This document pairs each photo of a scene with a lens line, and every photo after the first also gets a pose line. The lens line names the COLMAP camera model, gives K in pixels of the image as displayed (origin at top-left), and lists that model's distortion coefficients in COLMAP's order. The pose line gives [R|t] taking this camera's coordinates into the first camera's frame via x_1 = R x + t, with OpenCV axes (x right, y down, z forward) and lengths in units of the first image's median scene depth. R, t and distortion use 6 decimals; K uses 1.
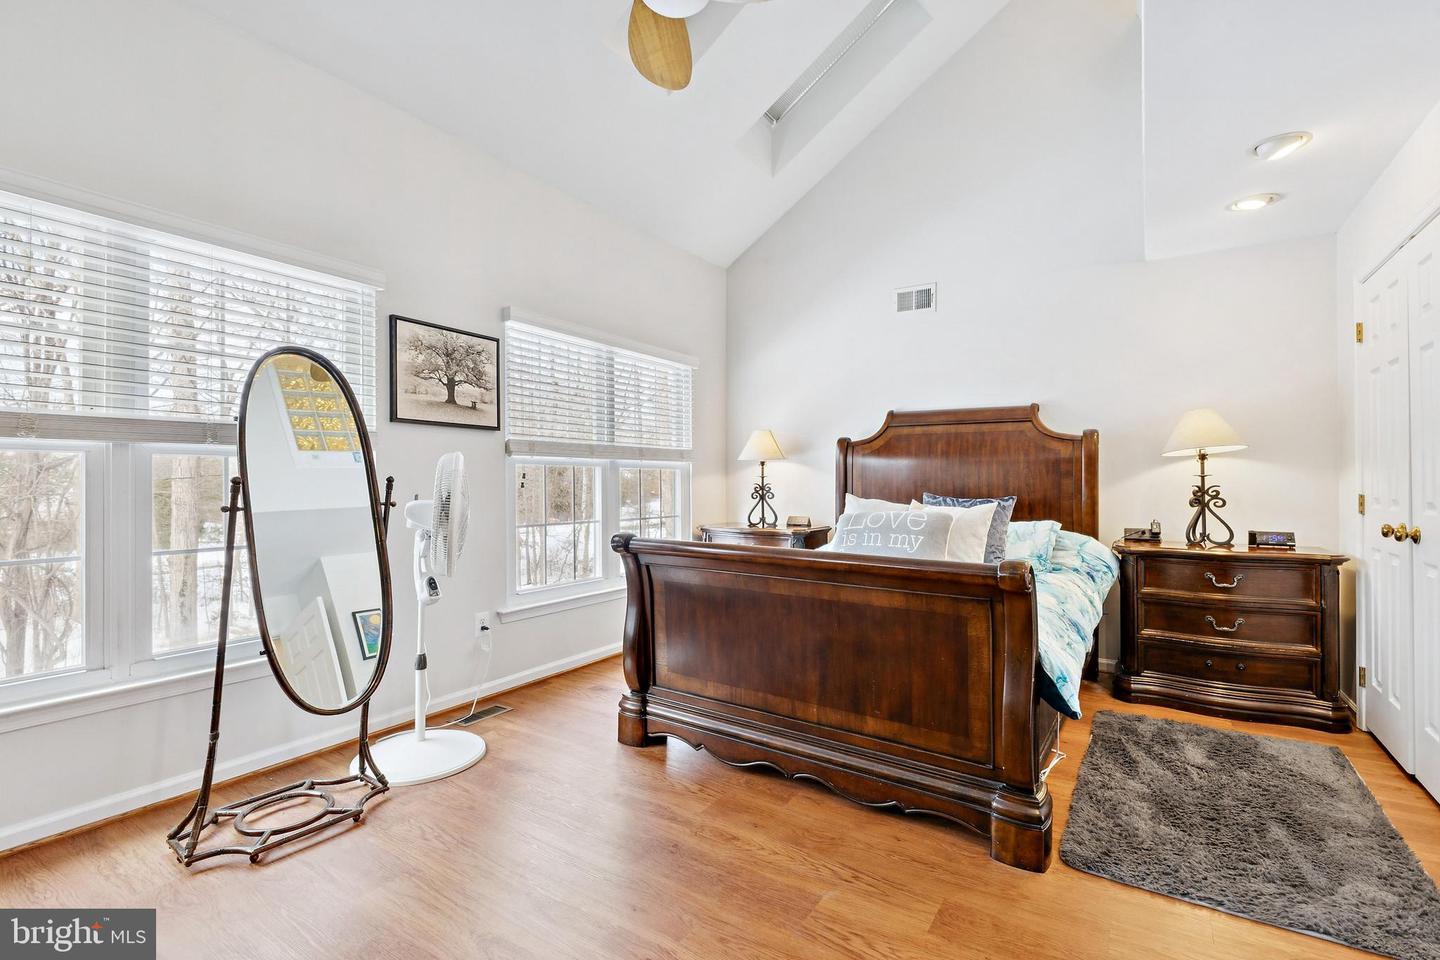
lens RADIAL K [[643.0, 0, 715.6], [0, 643.0, 473.9], [0, 0, 1]] dist [-0.007579, 0.000388]
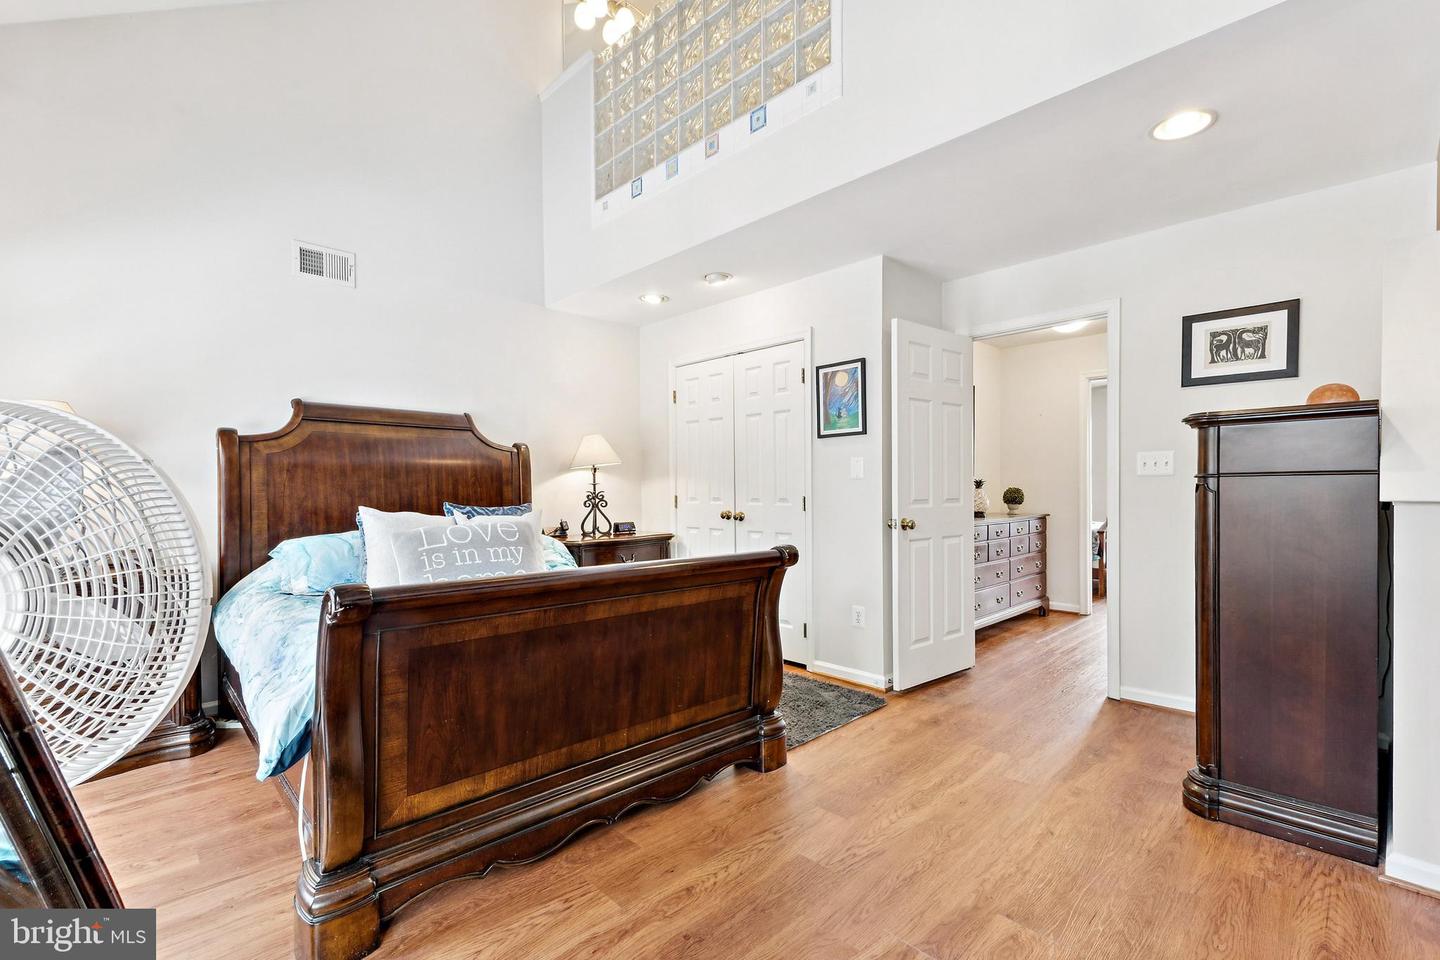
lens RADIAL K [[633.9, 0, 727.5], [0, 633.9, 491.3], [0, 0, 1]] dist [0.011904, -0.000248]
pose [[0.216644, -0.009202, 0.976207, -0.743621], [-0.001025, 0.999953, 0.009654, 0.008076], [-0.976250, -0.003092, 0.216624, 0.693133]]
